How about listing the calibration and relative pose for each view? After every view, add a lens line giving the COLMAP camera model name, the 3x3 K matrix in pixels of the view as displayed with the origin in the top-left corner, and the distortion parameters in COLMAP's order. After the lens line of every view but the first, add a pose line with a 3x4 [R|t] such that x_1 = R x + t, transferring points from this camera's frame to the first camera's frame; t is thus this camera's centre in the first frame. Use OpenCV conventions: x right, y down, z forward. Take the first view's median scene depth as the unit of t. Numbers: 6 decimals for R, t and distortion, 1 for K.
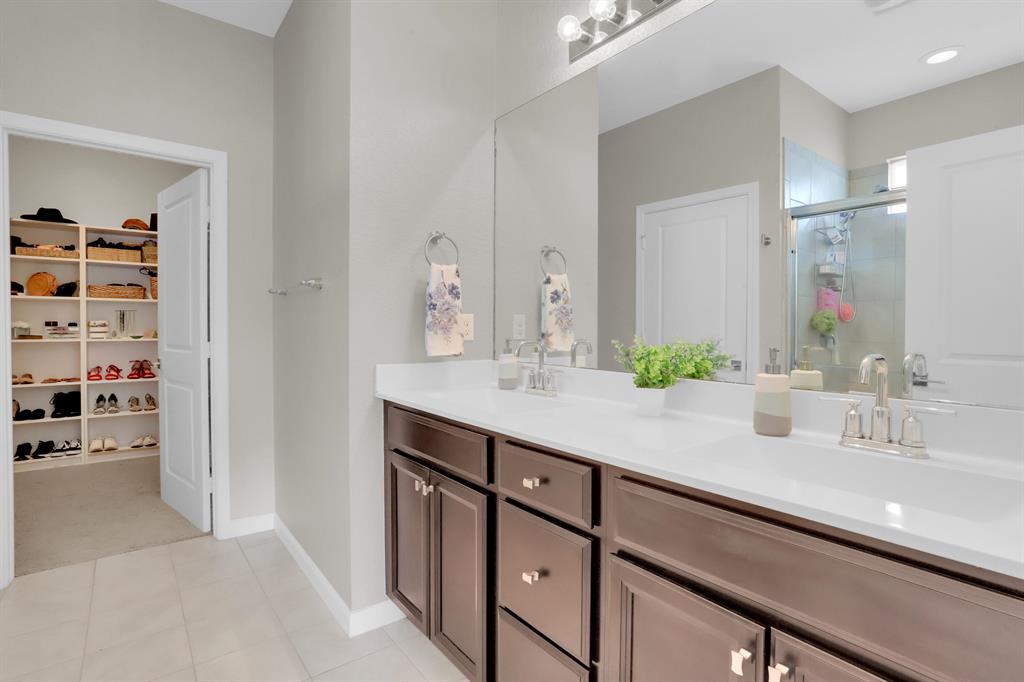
lens RADIAL K [[495.3, 0, 504.0], [0, 495.3, 336.4], [0, 0, 1]] dist [-0.061295, 0.033928]
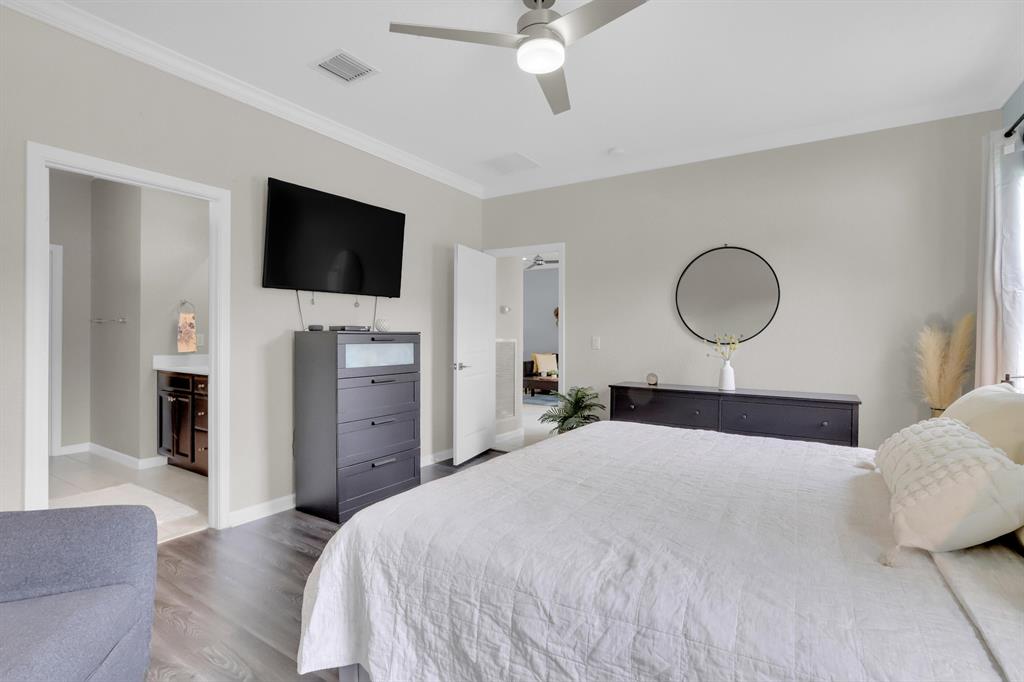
lens RADIAL K [[495.3, 0, 504.0], [0, 495.3, 336.4], [0, 0, 1]] dist [-0.061295, 0.033928]
pose [[0.937767, 0.001181, 0.347263, 0.514949], [0.006651, 0.999750, -0.021361, 0.023385], [-0.347202, 0.022341, 0.937524, -1.776759]]
